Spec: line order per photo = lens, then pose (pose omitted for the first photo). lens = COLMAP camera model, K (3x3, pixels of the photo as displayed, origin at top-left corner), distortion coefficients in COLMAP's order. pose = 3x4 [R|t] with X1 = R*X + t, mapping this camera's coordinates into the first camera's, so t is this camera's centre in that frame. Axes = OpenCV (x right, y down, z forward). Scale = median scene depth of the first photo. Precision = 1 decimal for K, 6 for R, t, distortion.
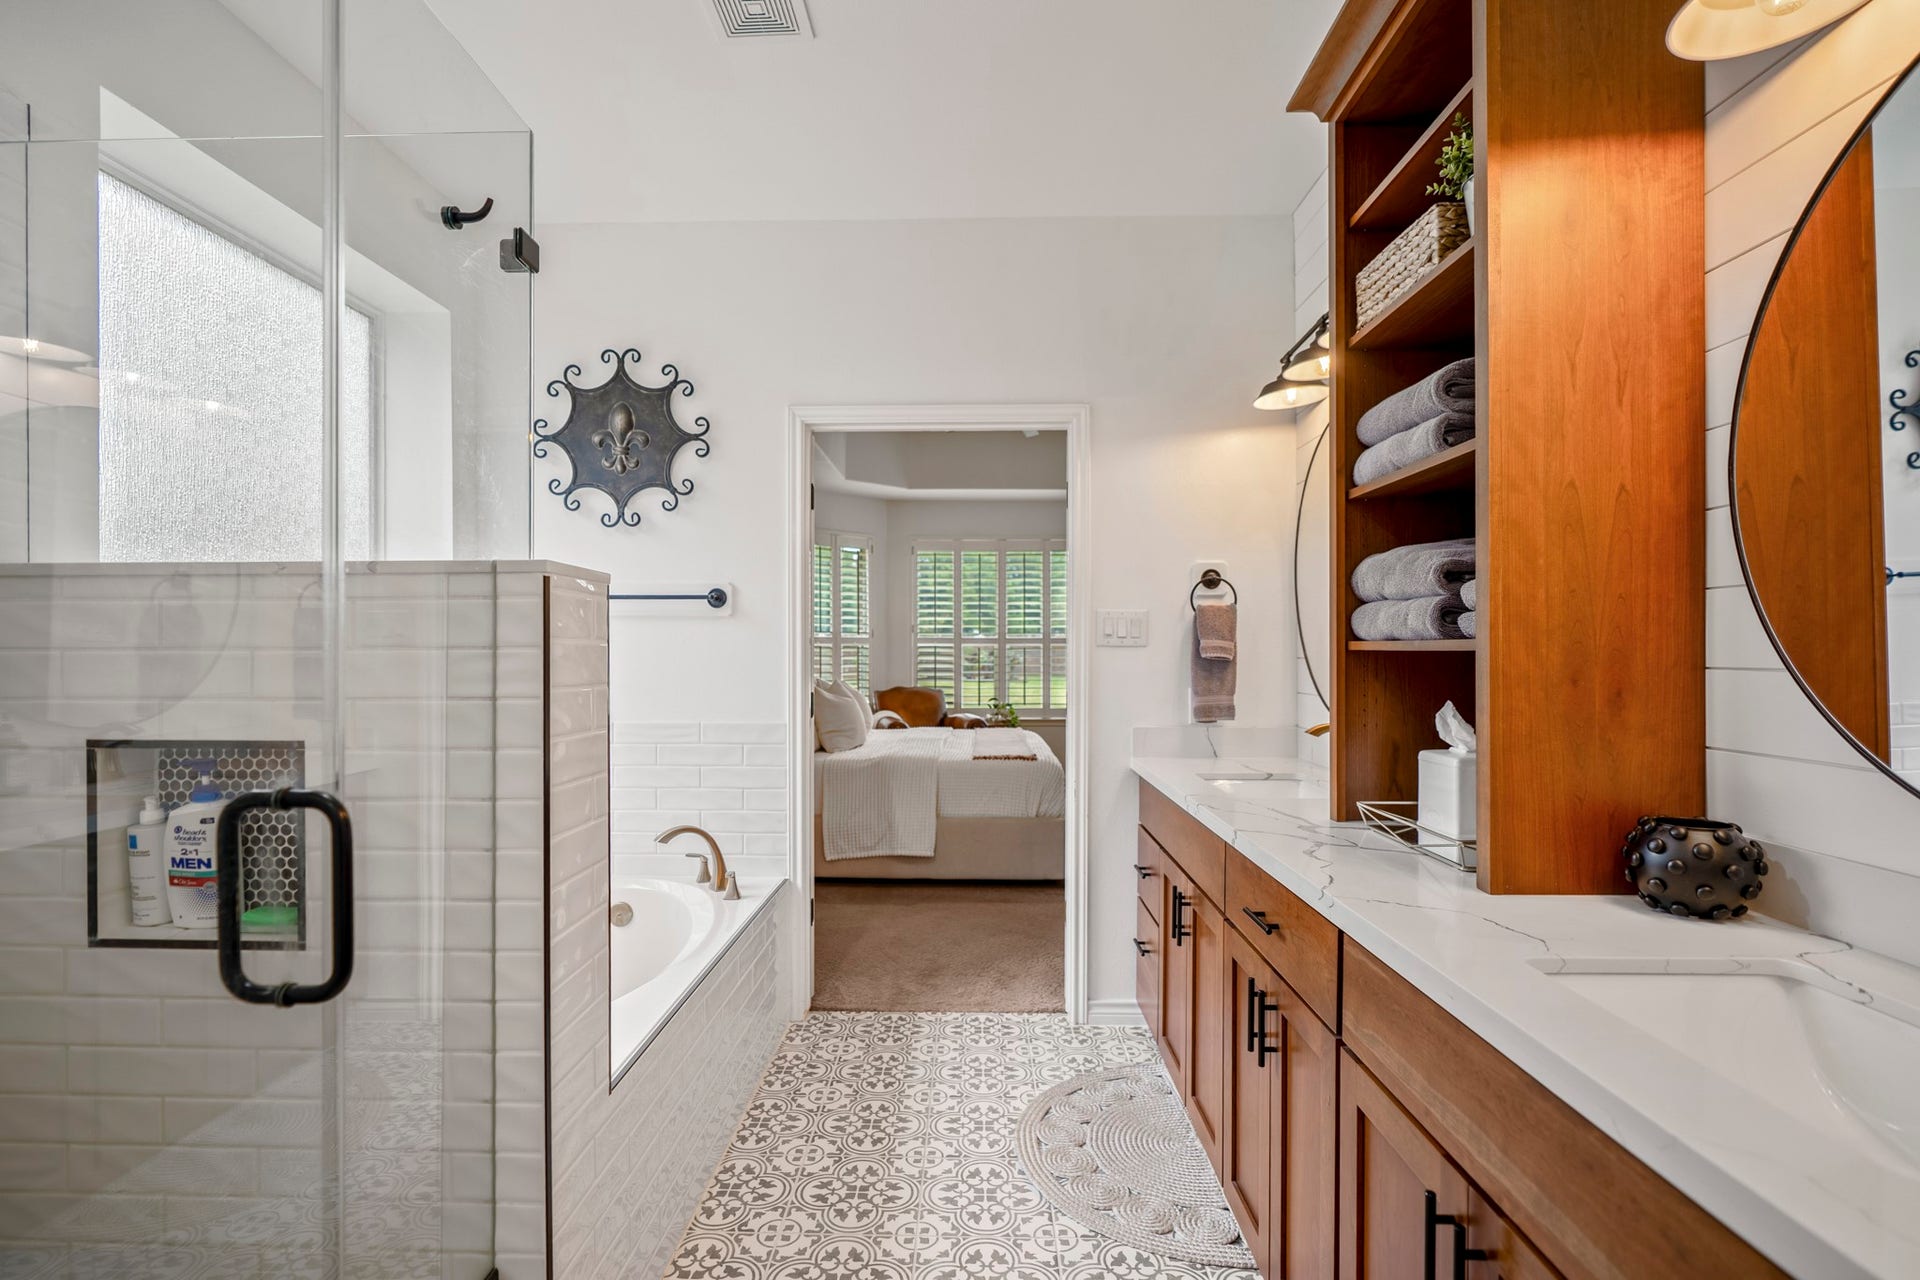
lens RADIAL K [[905.0, 0, 960.0], [0, 905.0, 640.0], [0, 0, 1]] dist [-0.009610, 0.006859]
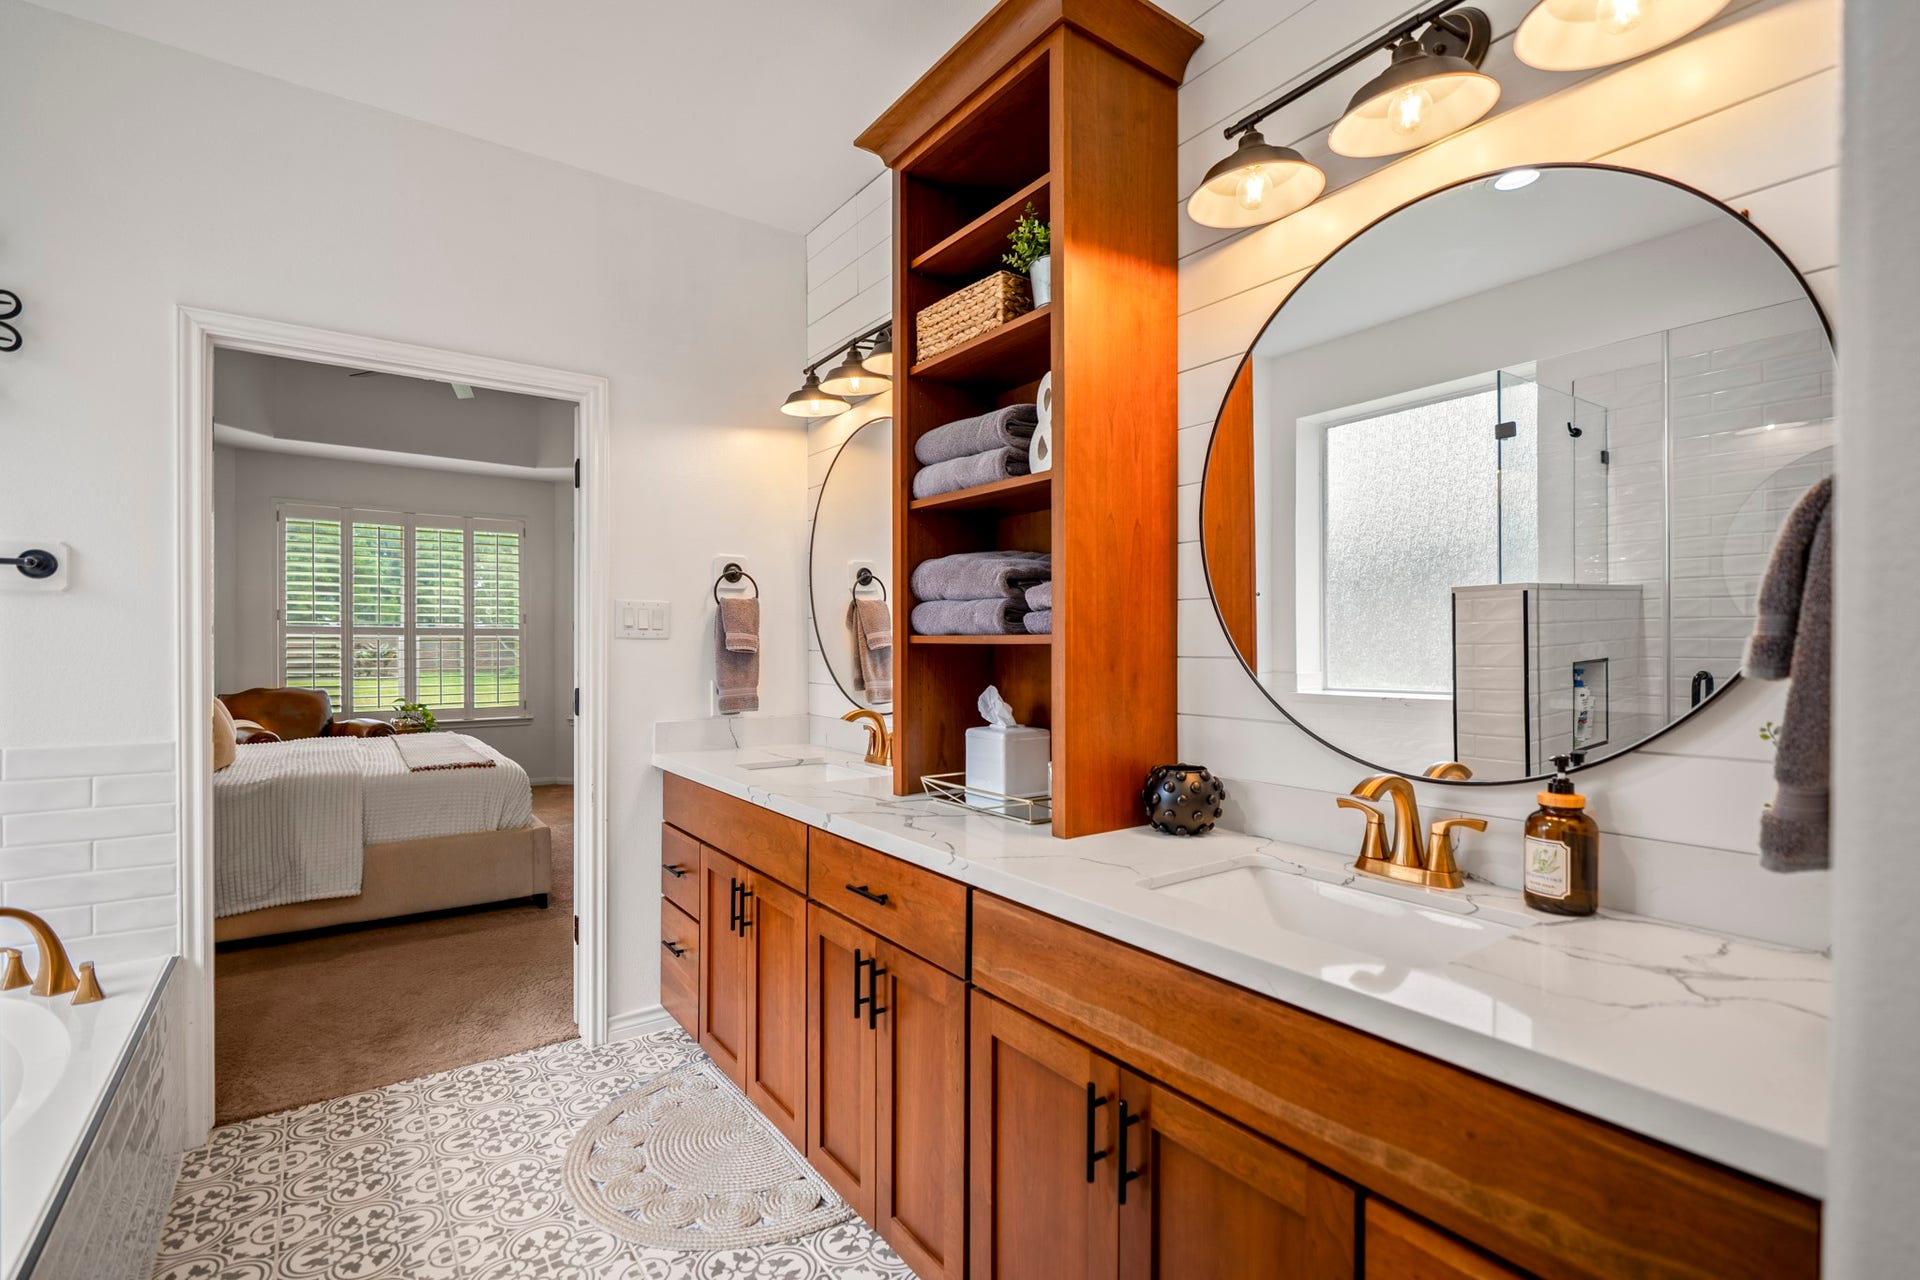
lens RADIAL K [[884.9, 0, 960.5], [0, 884.9, 638.2], [0, 0, 1]] dist [-0.001057, 0.000053]
pose [[0.791631, 0.005769, 0.610973, -0.183853], [-0.009461, 0.999951, 0.002817, 0.001074], [-0.610927, -0.008011, 0.791647, 0.080020]]
